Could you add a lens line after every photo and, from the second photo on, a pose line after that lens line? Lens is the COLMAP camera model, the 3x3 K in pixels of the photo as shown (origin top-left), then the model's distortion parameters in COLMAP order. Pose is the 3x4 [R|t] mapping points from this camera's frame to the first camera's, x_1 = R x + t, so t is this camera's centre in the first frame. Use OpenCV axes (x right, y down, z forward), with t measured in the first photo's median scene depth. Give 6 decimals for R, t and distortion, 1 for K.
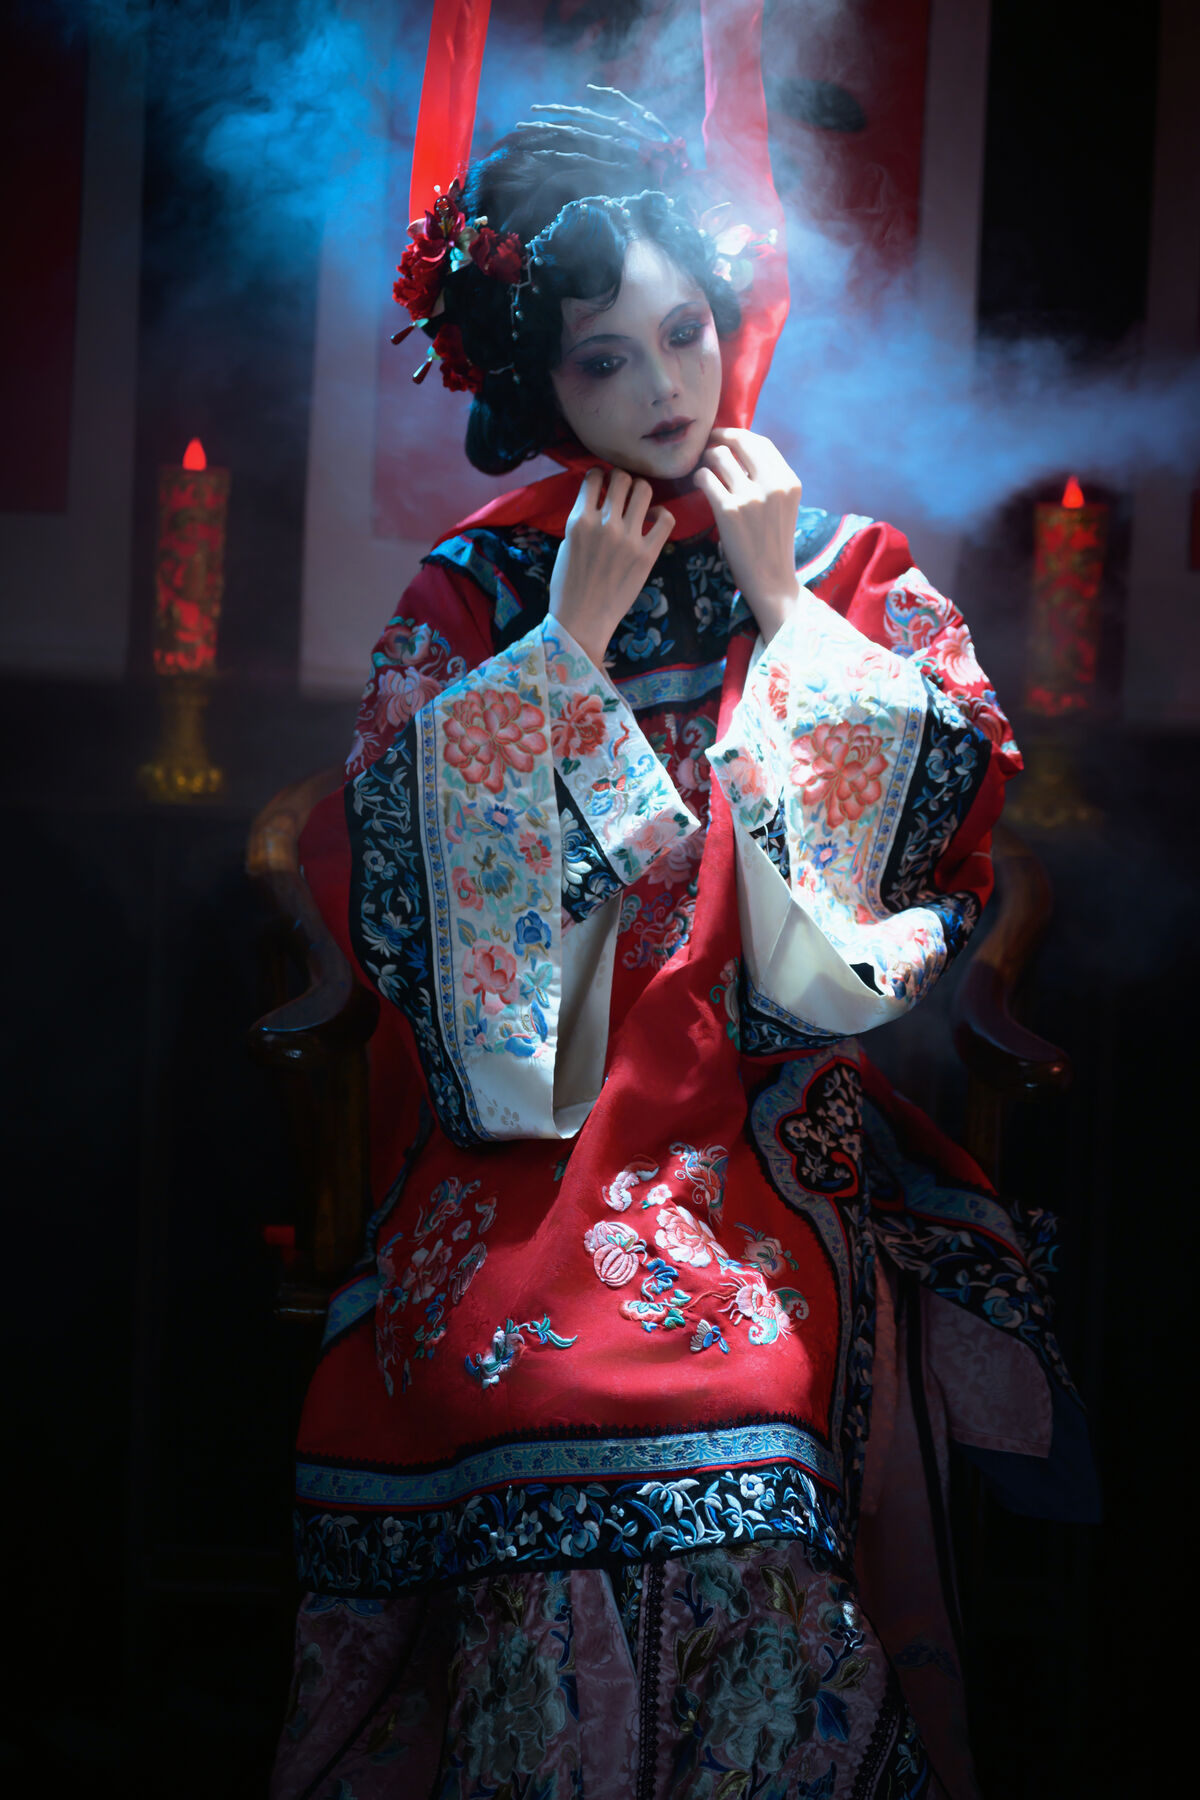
lens RADIAL K [[5441.1, 0, 600.0], [0, 5441.1, 900.0], [0, 0, 1]] dist [0.099710, 0.370639]
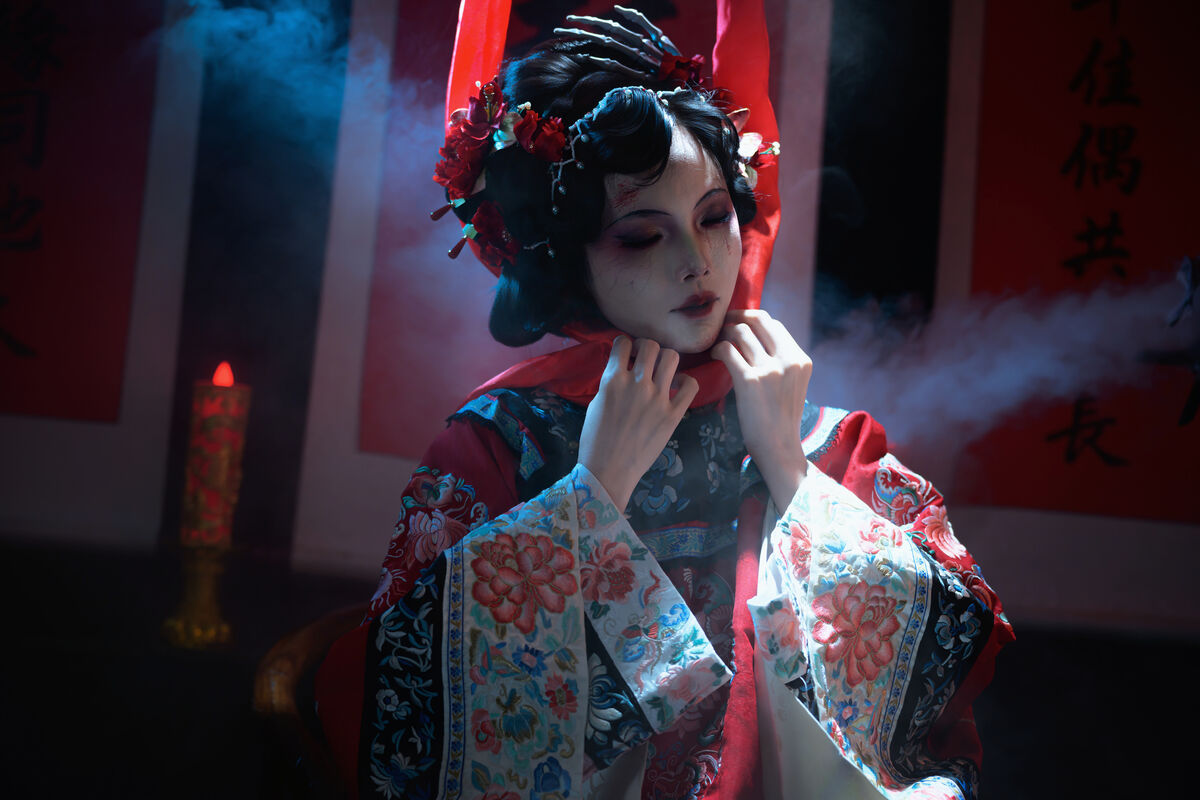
lens RADIAL K [[2121.5, 0, 640.2], [0, 2121.5, 400.8], [0, 0, 1]] dist [0.577852, 0.064176]
pose [[0.990730, 0.062319, 0.120711, -0.047785], [-0.043394, 0.987195, -0.153502, -0.002465], [-0.128731, 0.146841, 0.980748, 0.597495]]
